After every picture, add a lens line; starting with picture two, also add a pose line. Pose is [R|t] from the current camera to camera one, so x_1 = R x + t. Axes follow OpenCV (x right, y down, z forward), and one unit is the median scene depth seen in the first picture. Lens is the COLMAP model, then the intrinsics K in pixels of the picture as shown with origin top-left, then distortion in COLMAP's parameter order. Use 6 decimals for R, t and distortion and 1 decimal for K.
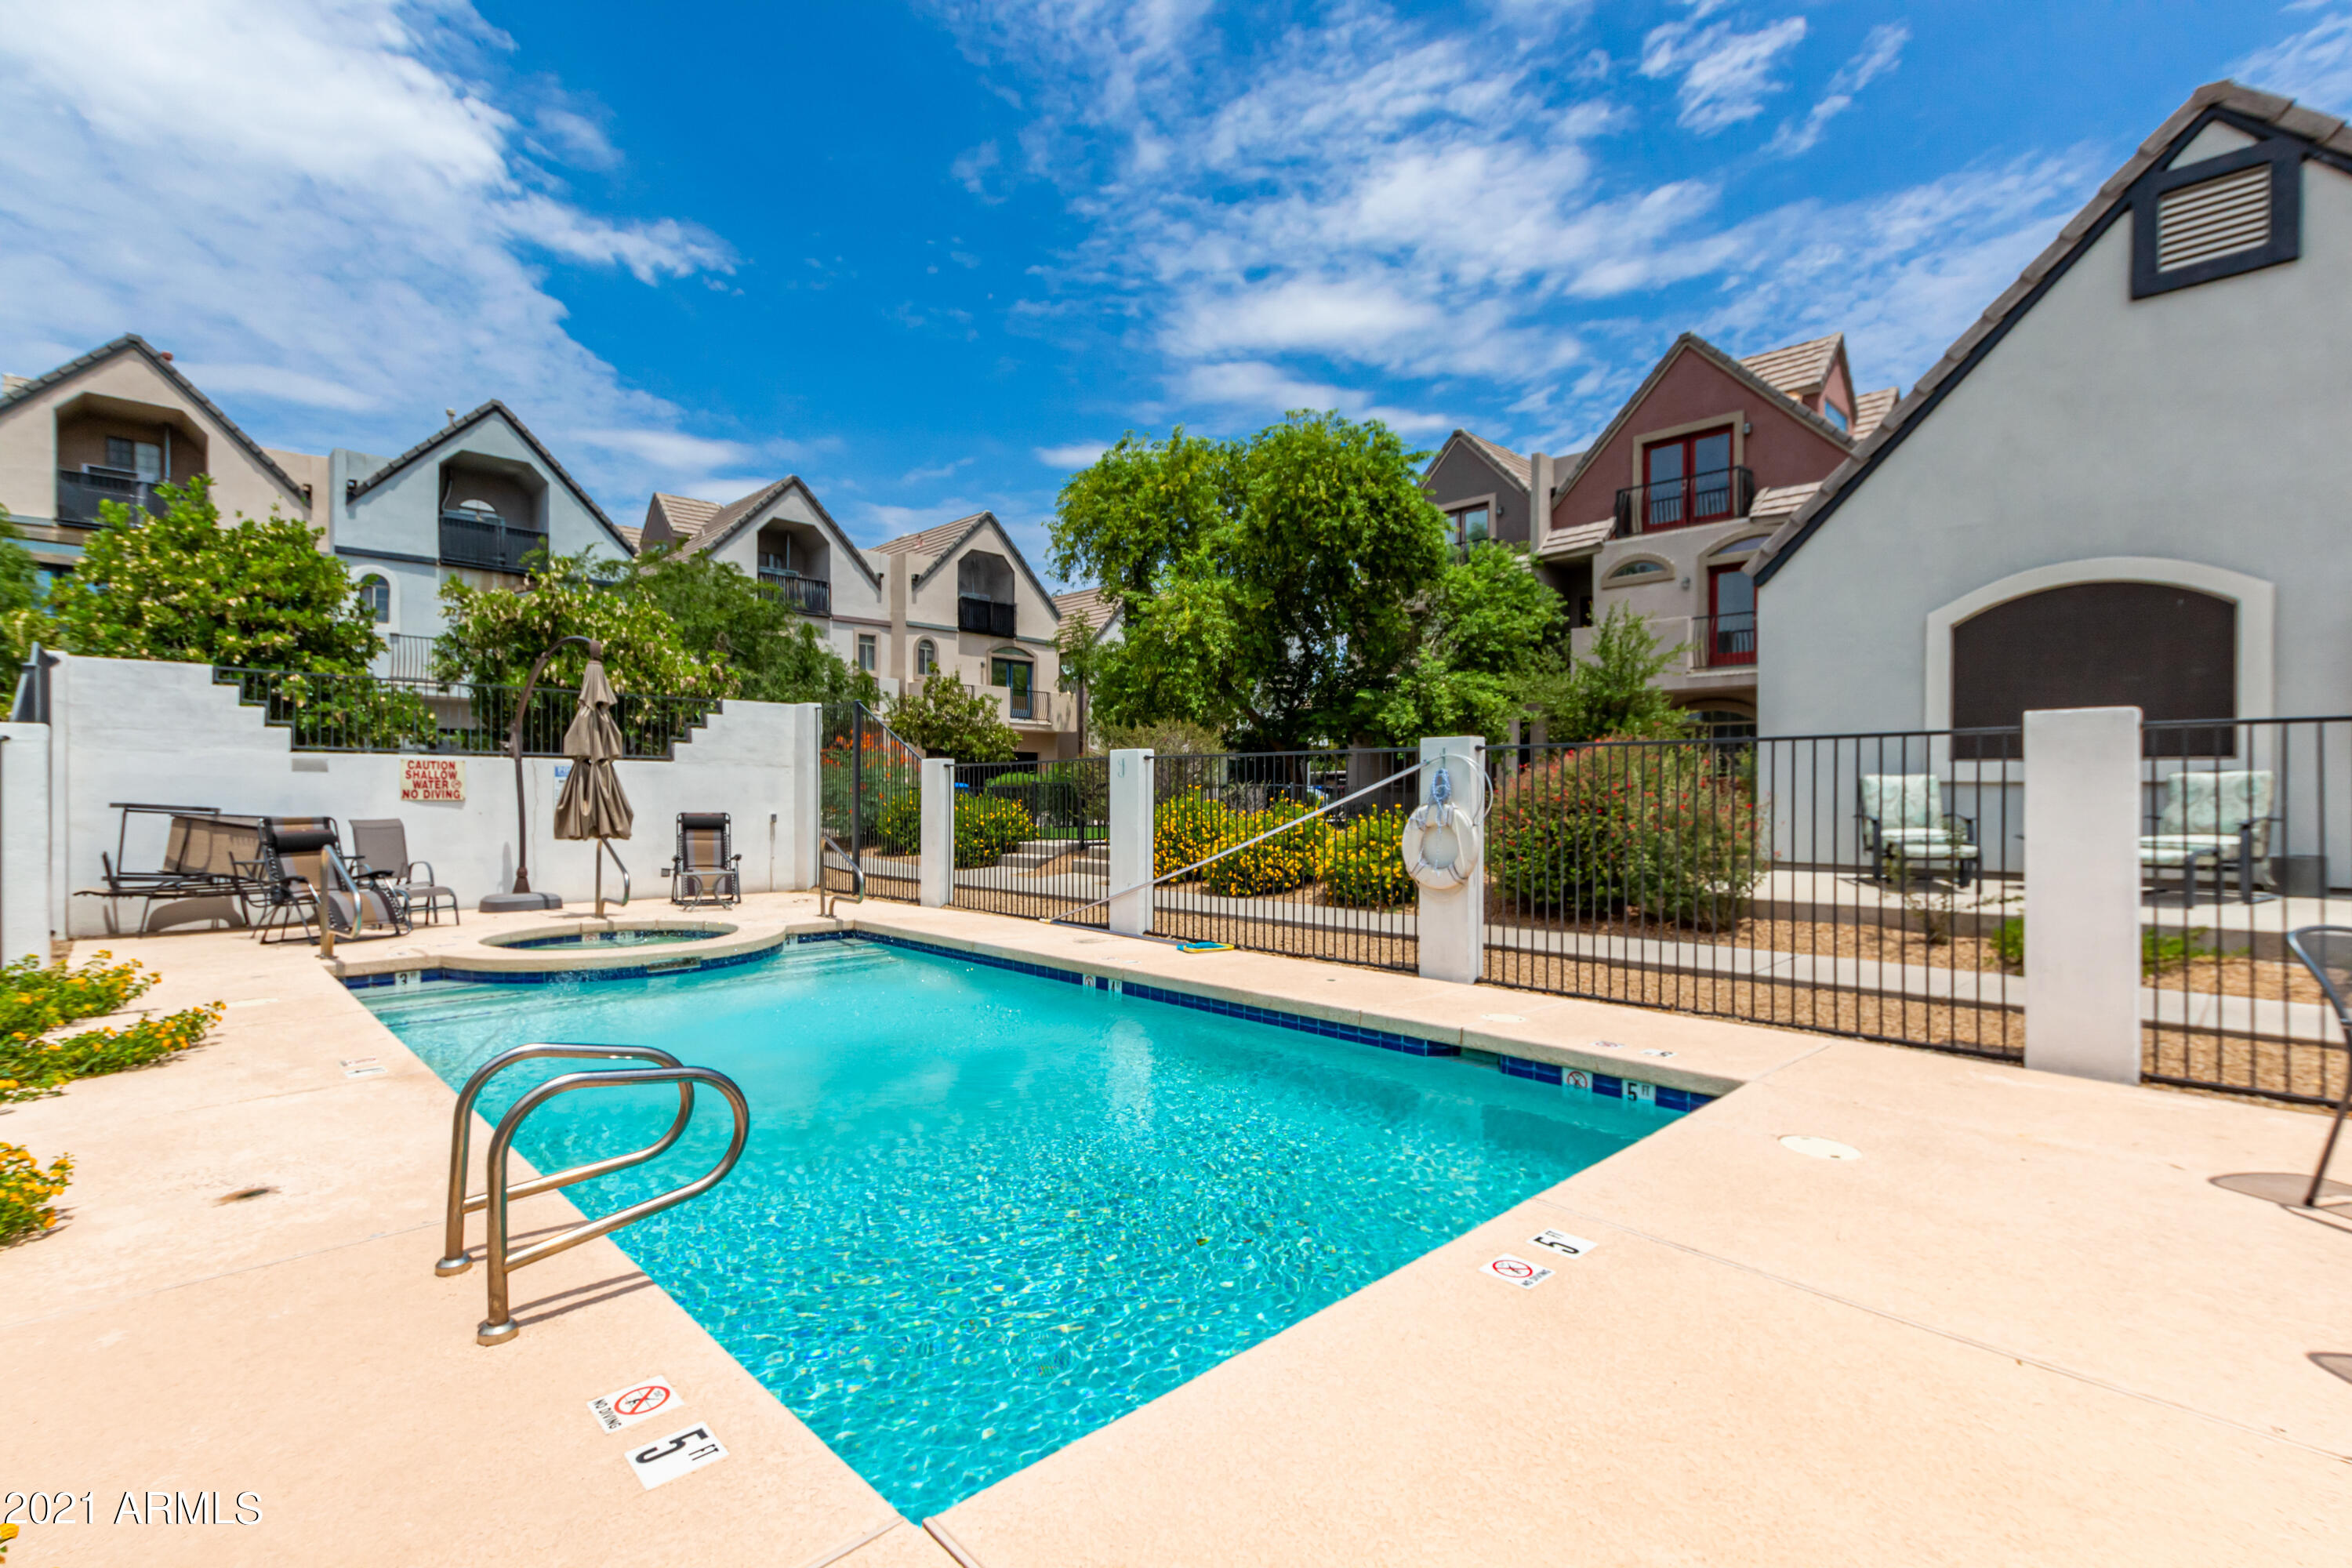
lens RADIAL K [[1083.5, 0, 1173.7], [0, 1083.5, 812.2], [0, 0, 1]] dist [0.012077, -0.004460]
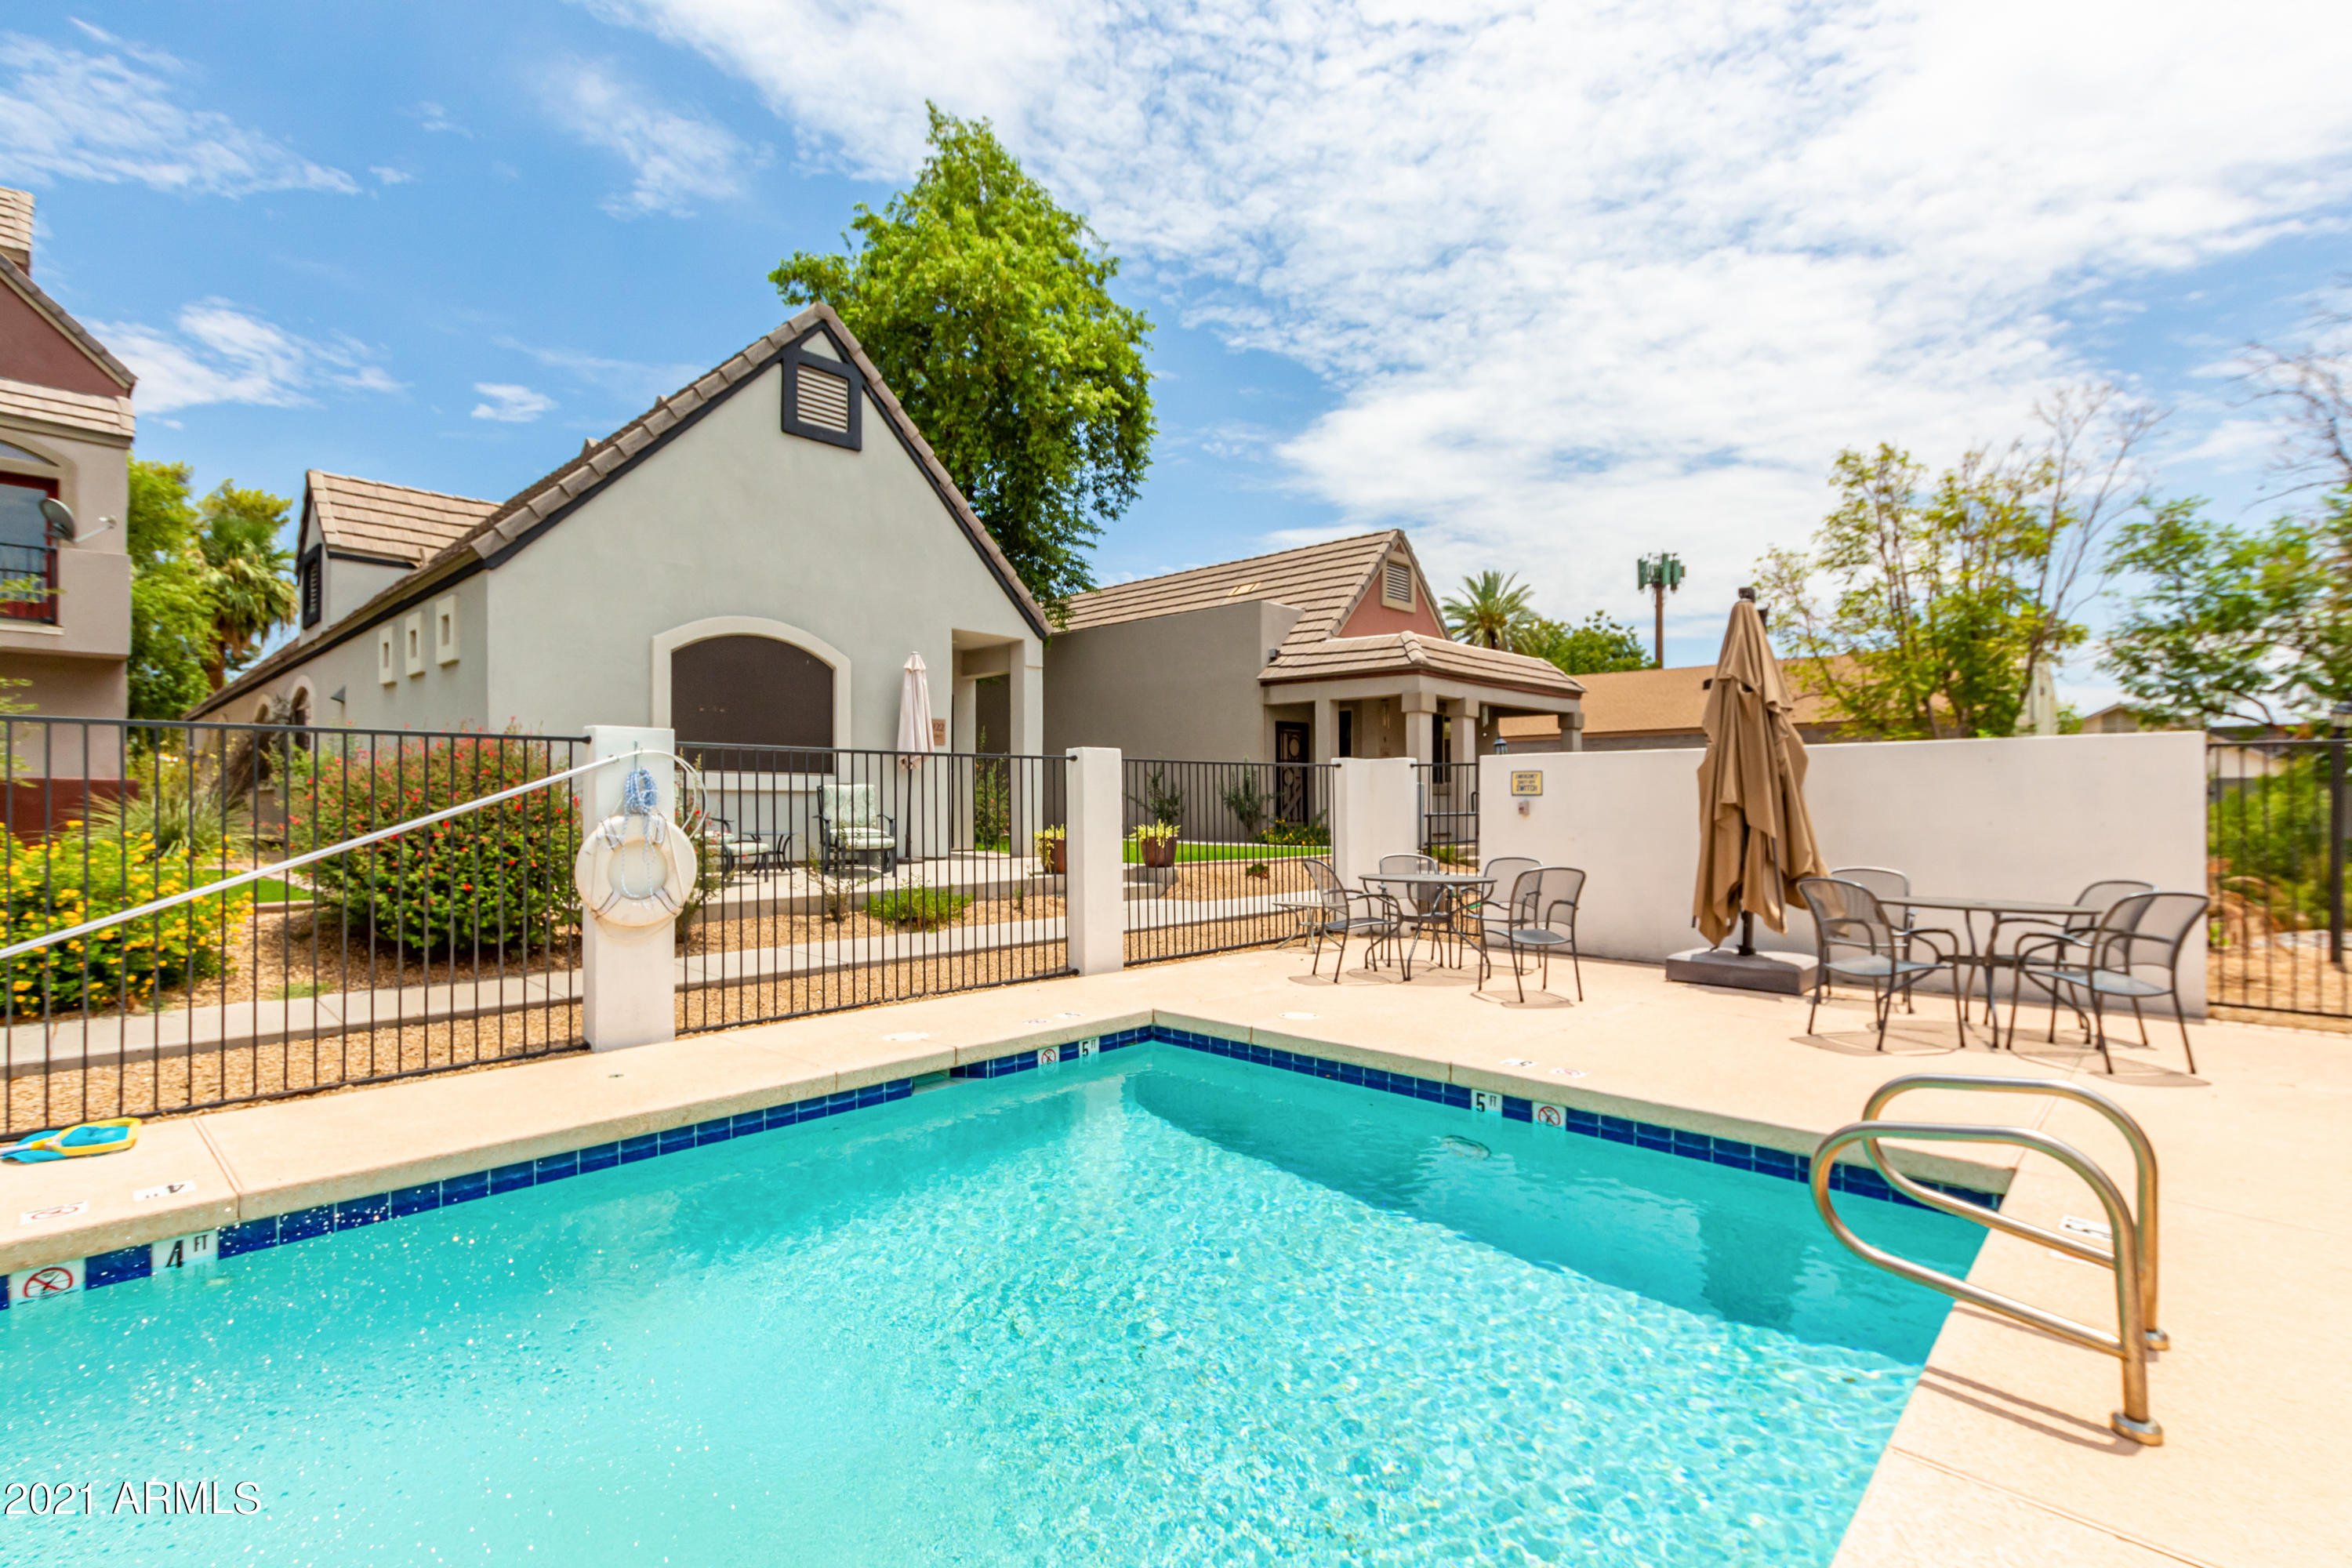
lens RADIAL K [[1083.5, 0, 1197.5], [0, 1083.5, 787.2], [0, 0, 1]] dist [0.012077, -0.004460]
pose [[-0.060844, 0.009029, 0.998106, -0.471834], [0.018844, 0.999791, -0.007895, -0.011539], [-0.997969, 0.018328, -0.061001, 0.569271]]
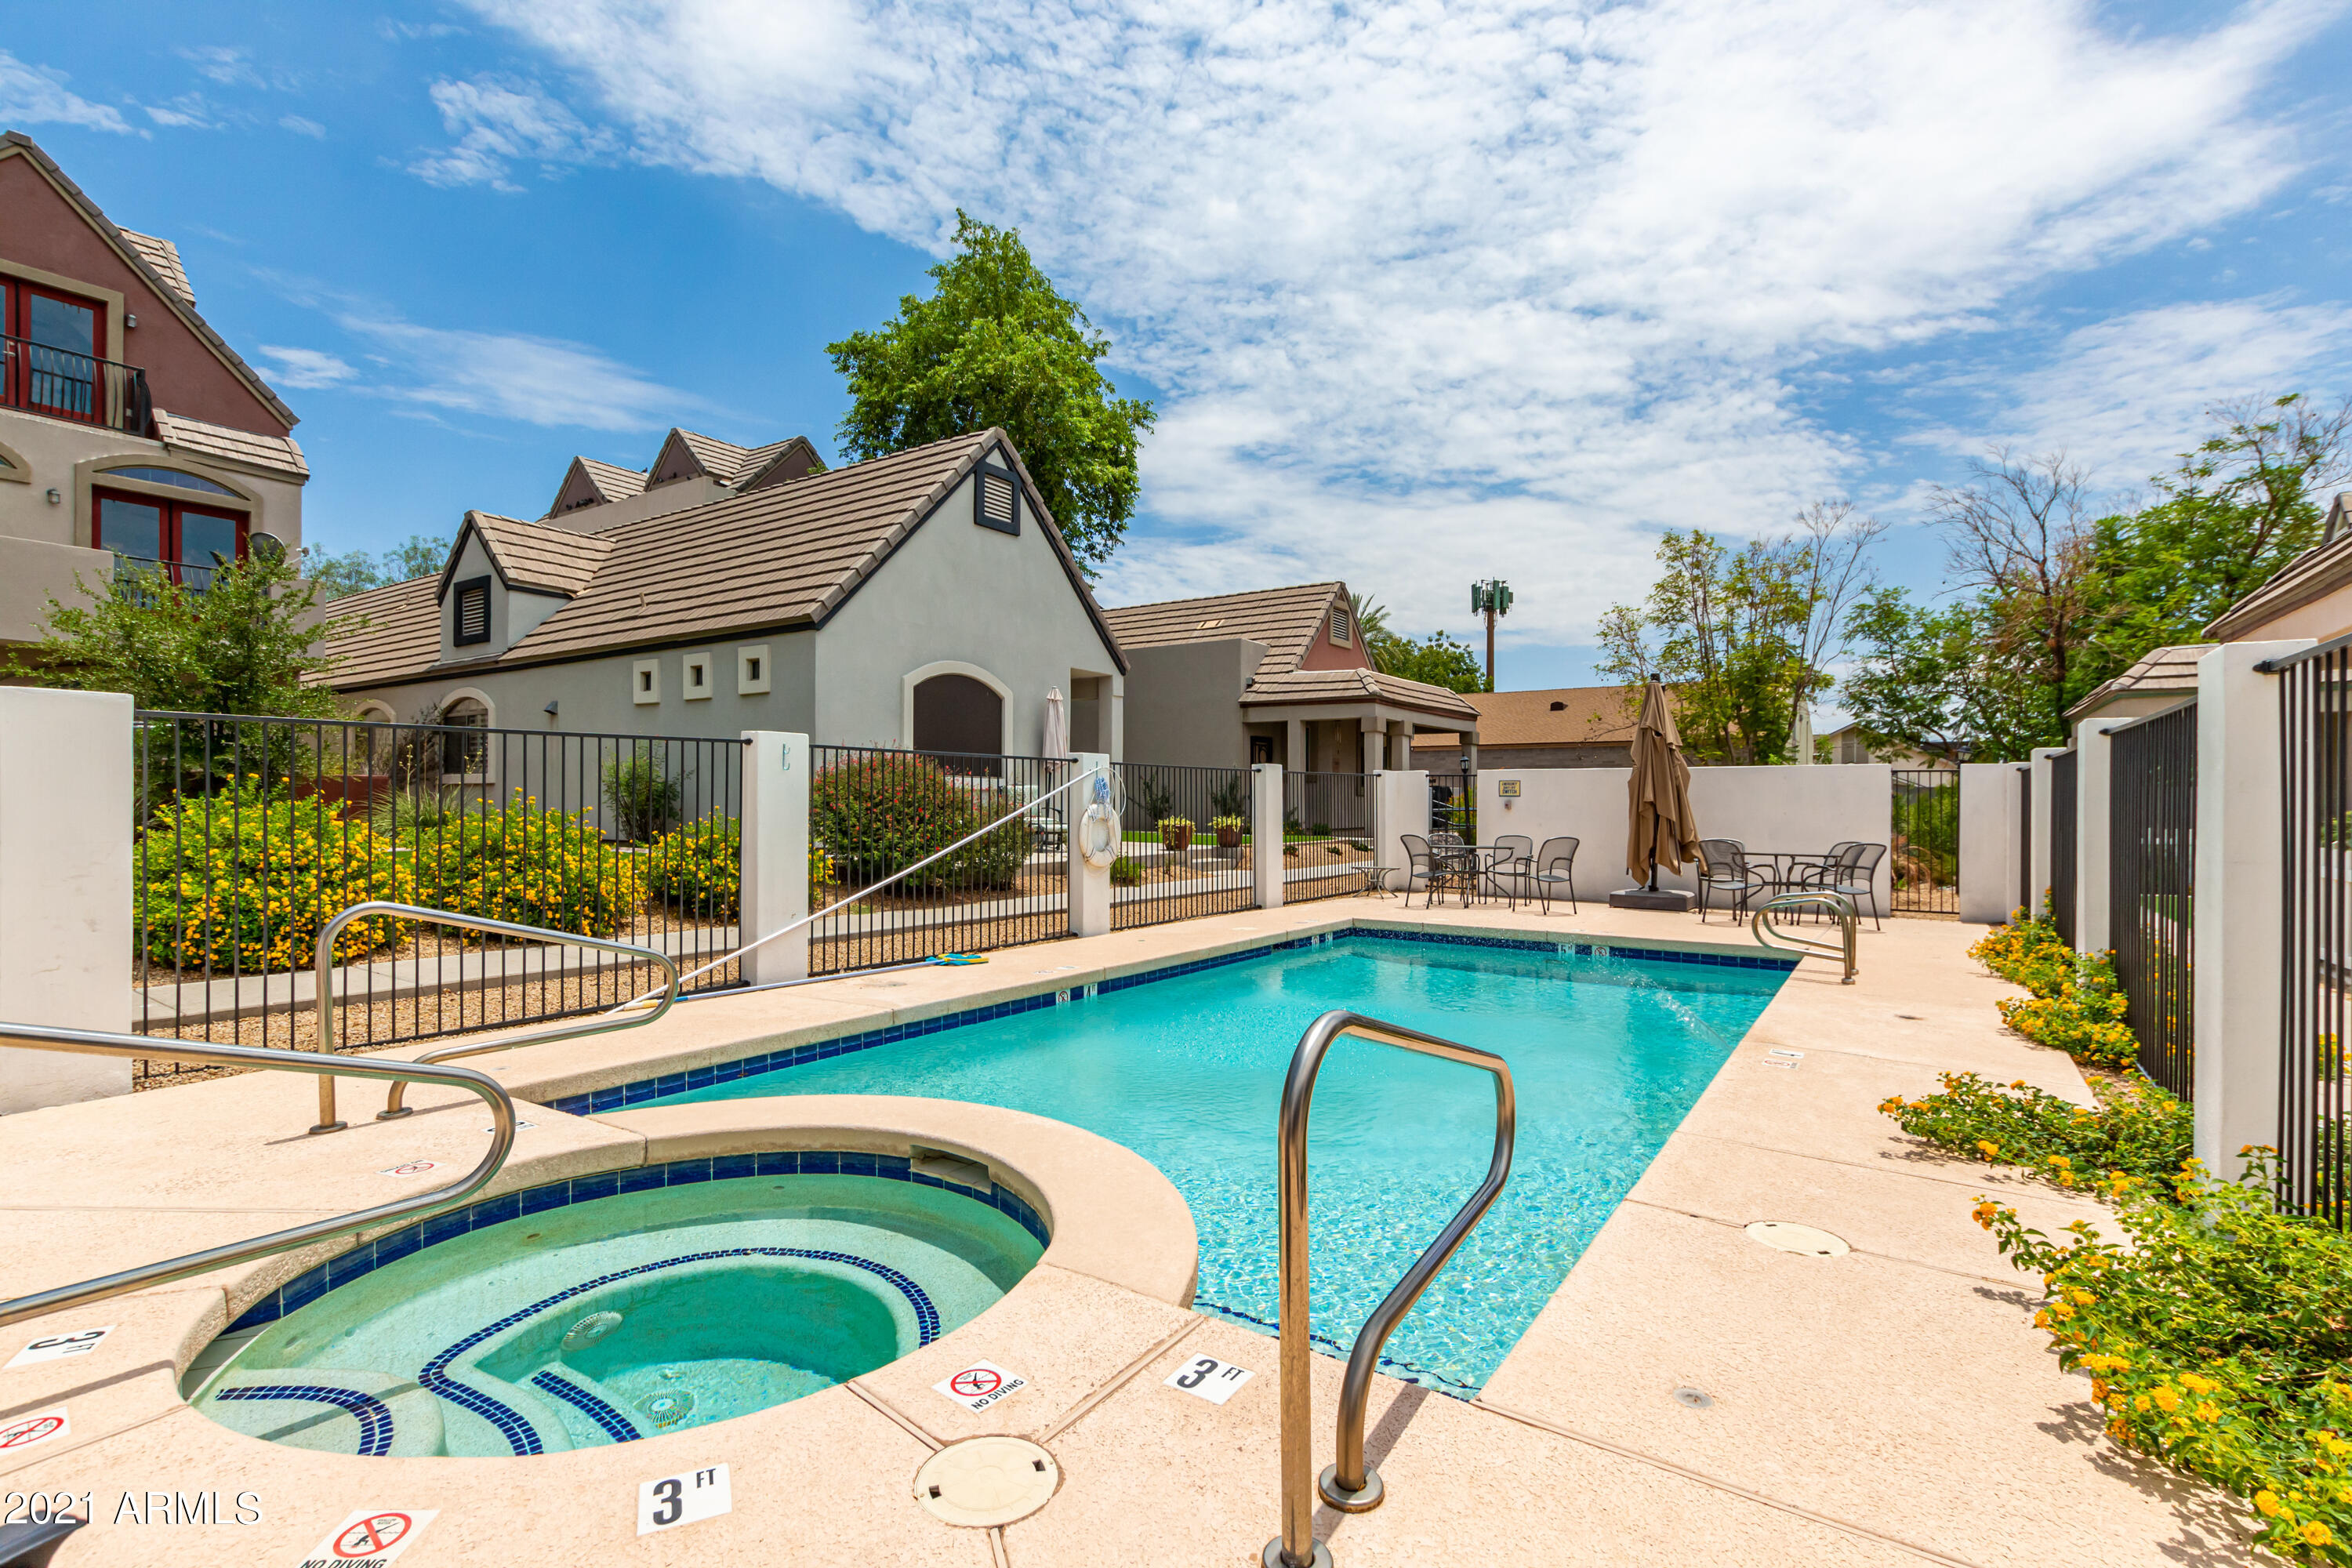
lens RADIAL K [[1083.5, 0, 1195.9], [0, 1083.5, 795.5], [0, 0, 1]] dist [0.012077, -0.004460]
pose [[-0.216938, -0.000677, 0.976185, -0.947323], [0.011805, 0.999925, 0.003317, -0.018097], [-0.976114, 0.012244, -0.216914, 1.017730]]
